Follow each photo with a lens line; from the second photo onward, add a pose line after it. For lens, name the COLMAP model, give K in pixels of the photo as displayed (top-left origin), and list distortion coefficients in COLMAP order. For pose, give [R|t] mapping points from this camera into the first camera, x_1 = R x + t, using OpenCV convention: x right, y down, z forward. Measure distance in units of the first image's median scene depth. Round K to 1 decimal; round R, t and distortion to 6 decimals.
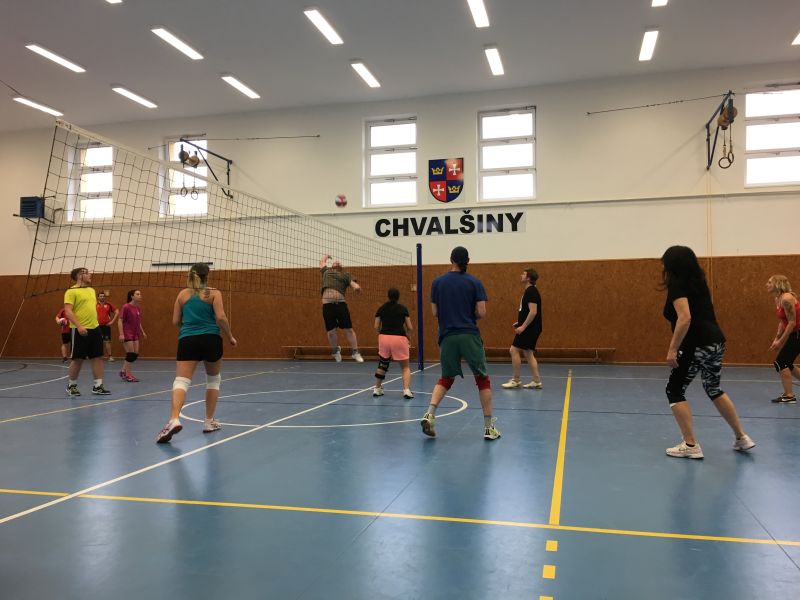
lens RADIAL K [[689.4, 0, 399.6], [0, 689.4, 298.5], [0, 0, 1]] dist [0.089779, -0.113585]
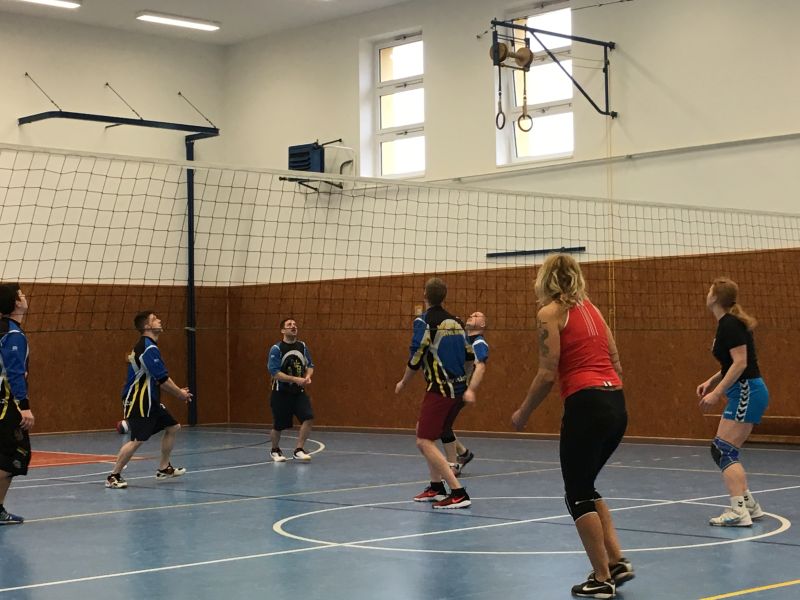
lens RADIAL K [[1592.4, 0, 396.3], [0, 1592.4, 294.9], [0, 0, 1]] dist [0.039351, 0.000000]
pose [[0.848317, -0.024792, -0.528908, 1.139130], [0.020452, 0.999692, -0.014056, -0.016043], [0.529094, 0.001107, 0.848563, -0.309360]]
